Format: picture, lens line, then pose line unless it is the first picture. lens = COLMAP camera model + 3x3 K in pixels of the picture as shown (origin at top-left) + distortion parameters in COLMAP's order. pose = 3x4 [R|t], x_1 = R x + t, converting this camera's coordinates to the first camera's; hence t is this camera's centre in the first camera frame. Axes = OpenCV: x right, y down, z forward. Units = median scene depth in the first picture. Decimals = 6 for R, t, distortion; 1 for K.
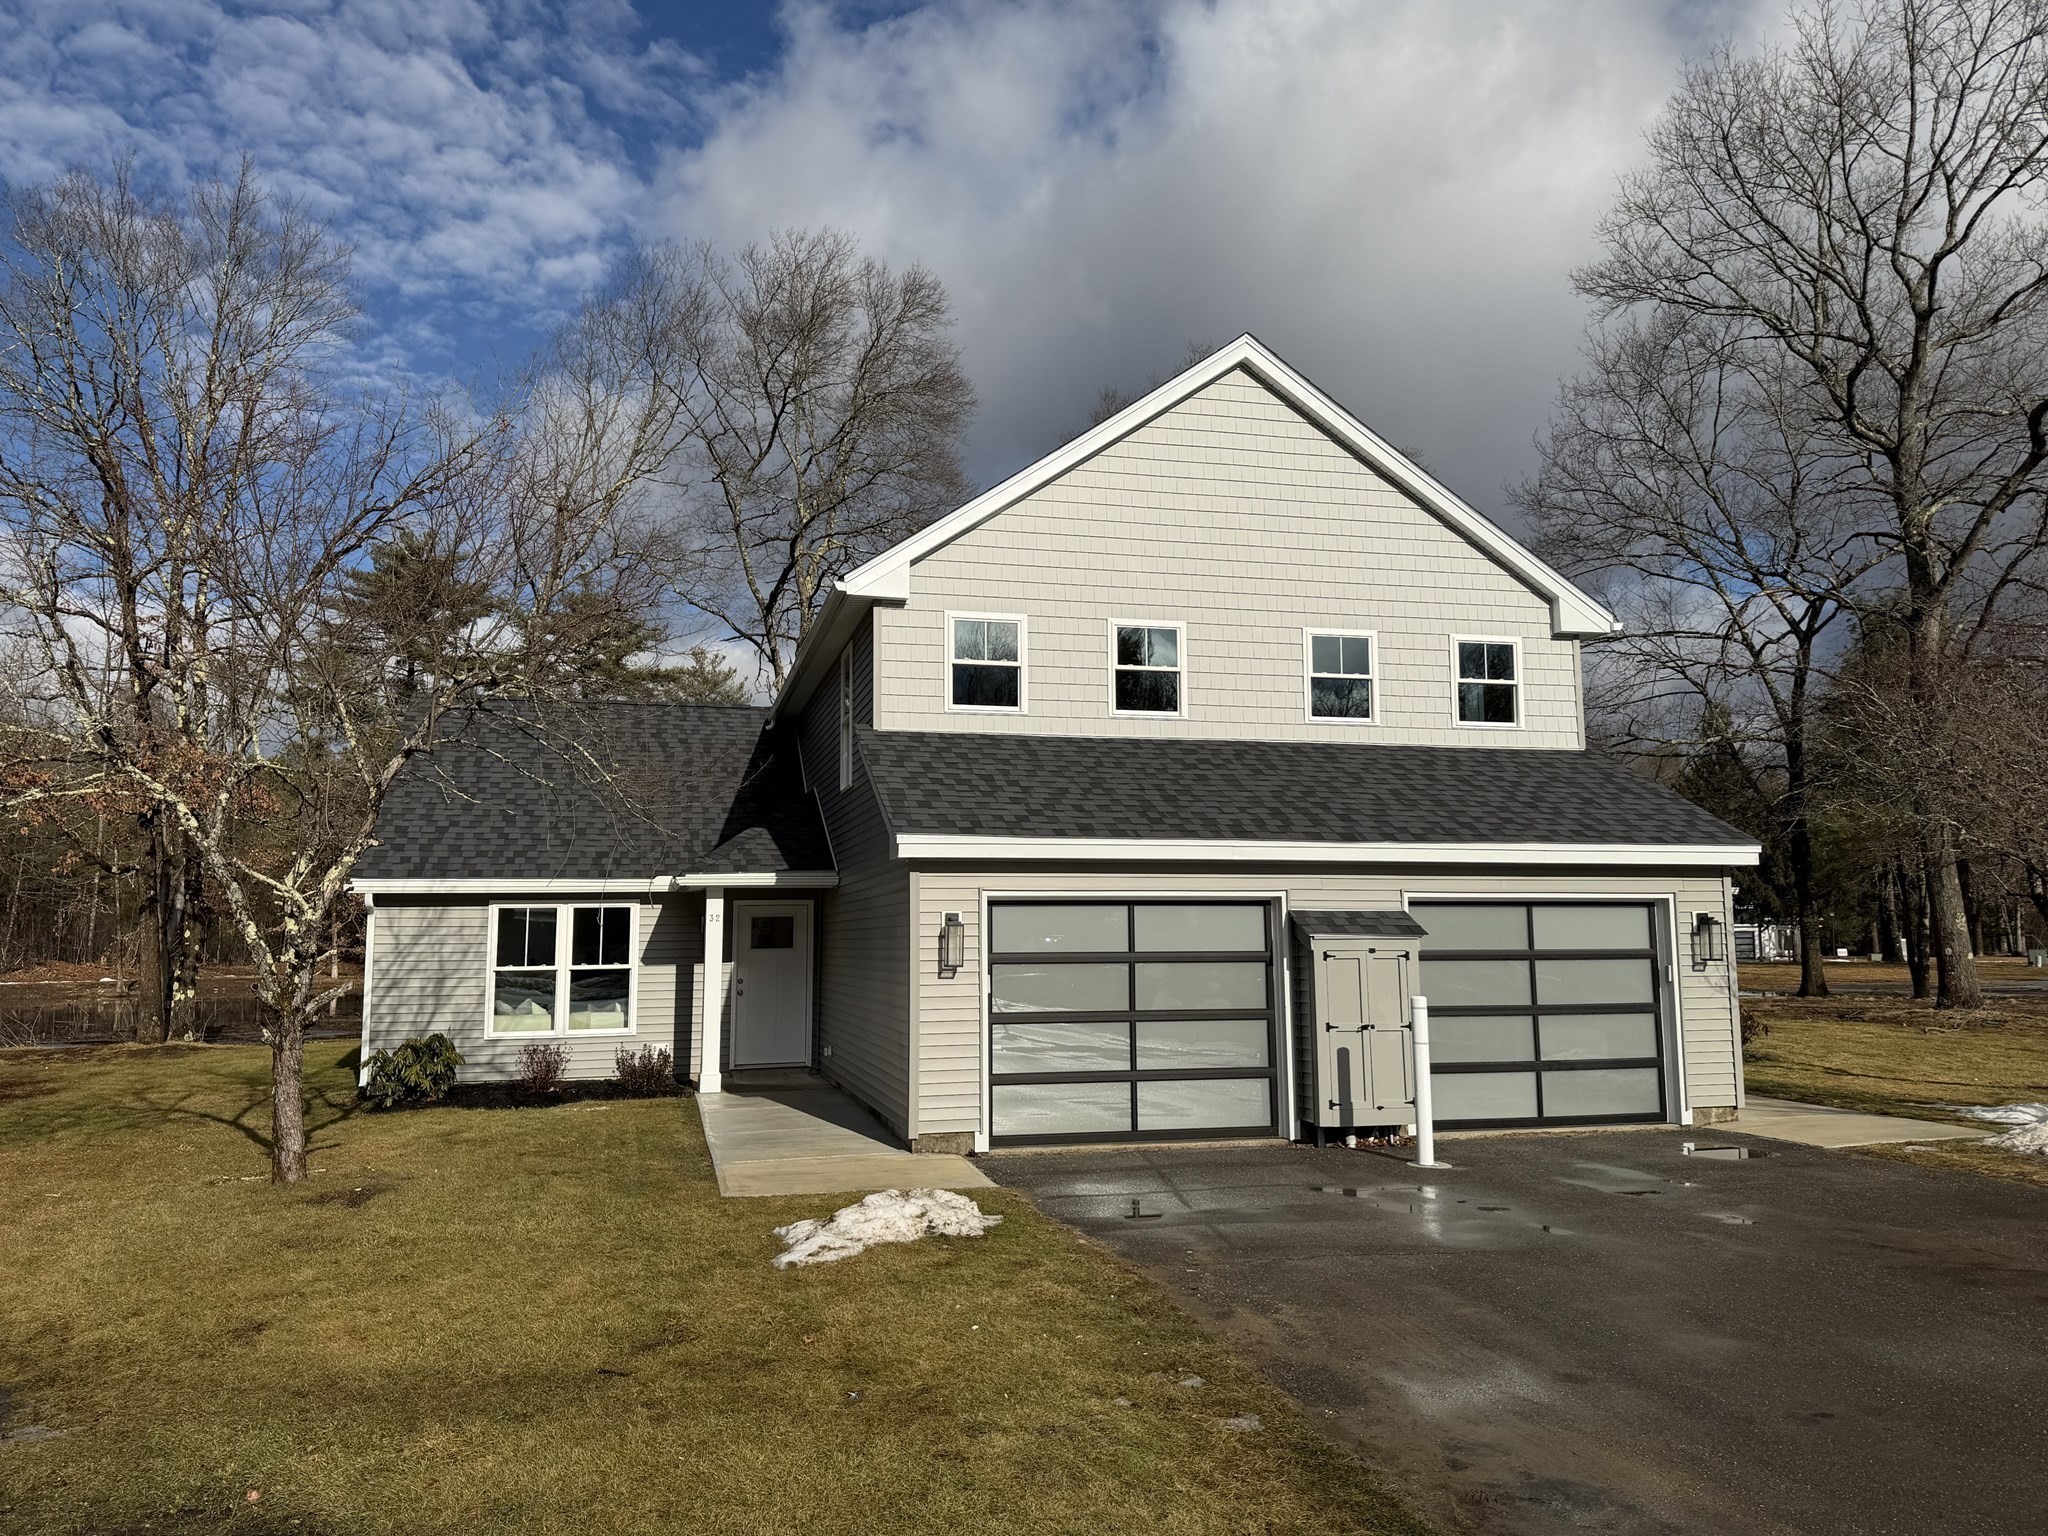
lens RADIAL K [[1472.9, 0, 1024.0], [0, 1472.9, 768.0], [0, 0, 1]] dist [0.140757, -0.250464]
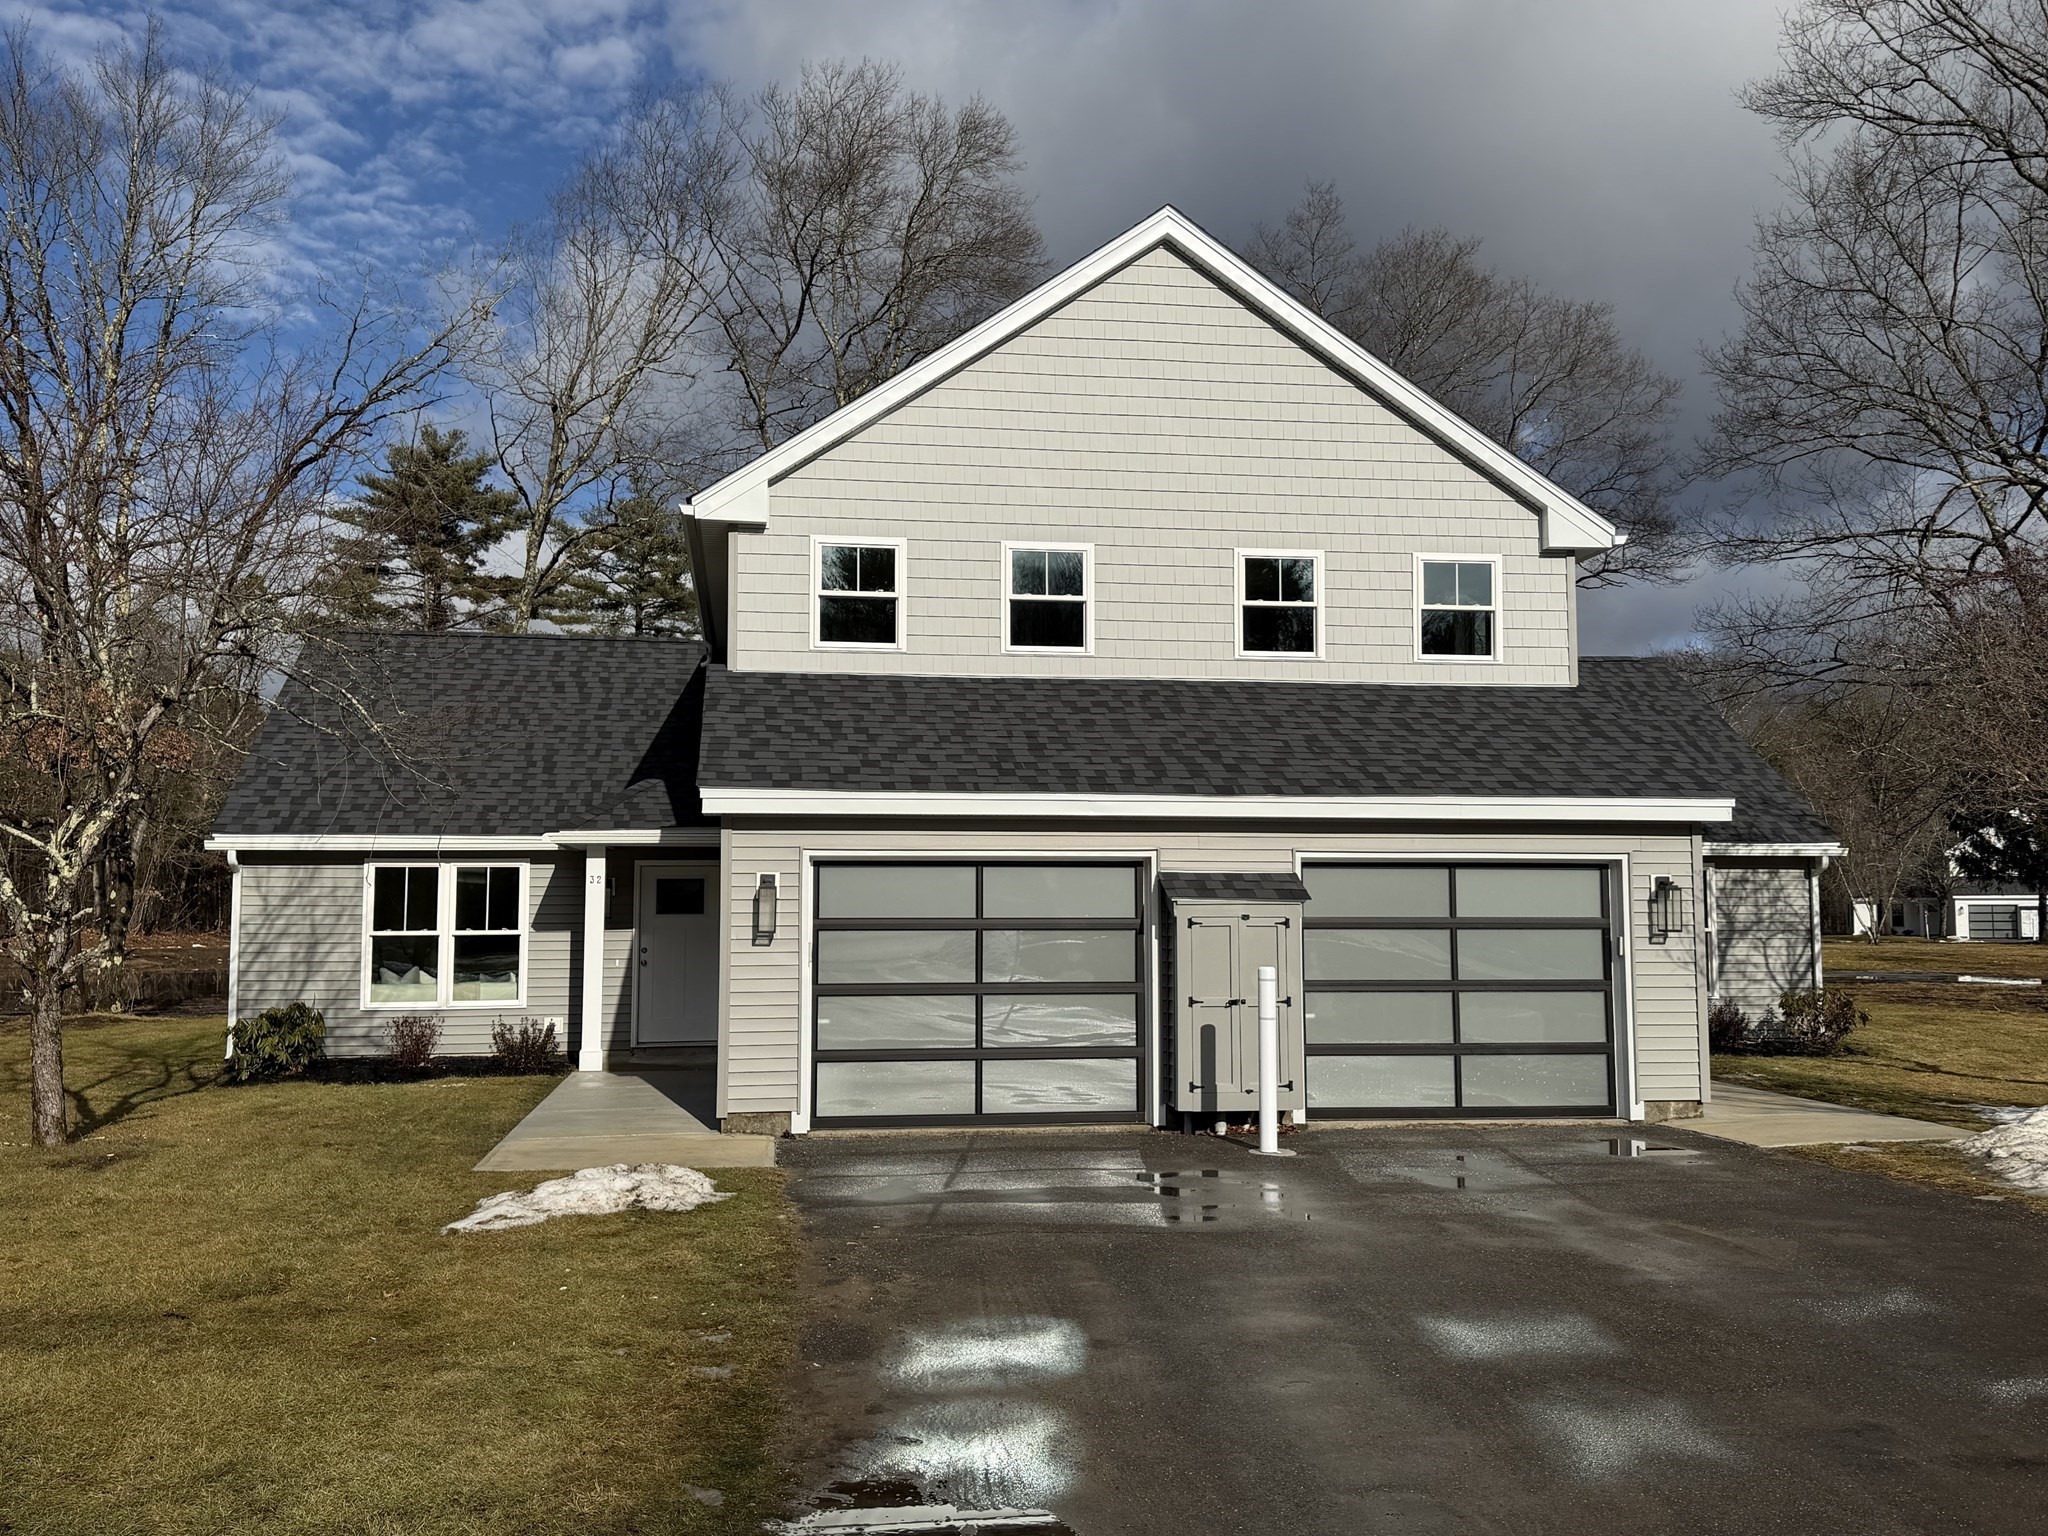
lens RADIAL K [[1796.6, 0, 1024.9], [0, 1796.6, 775.5], [0, 0, 1]] dist [0.152203, -0.288298]
pose [[0.995018, -0.001159, -0.099685, 0.172163], [0.005199, 0.999175, 0.040278, -0.005042], [0.099556, -0.040596, 0.994204, -0.068046]]
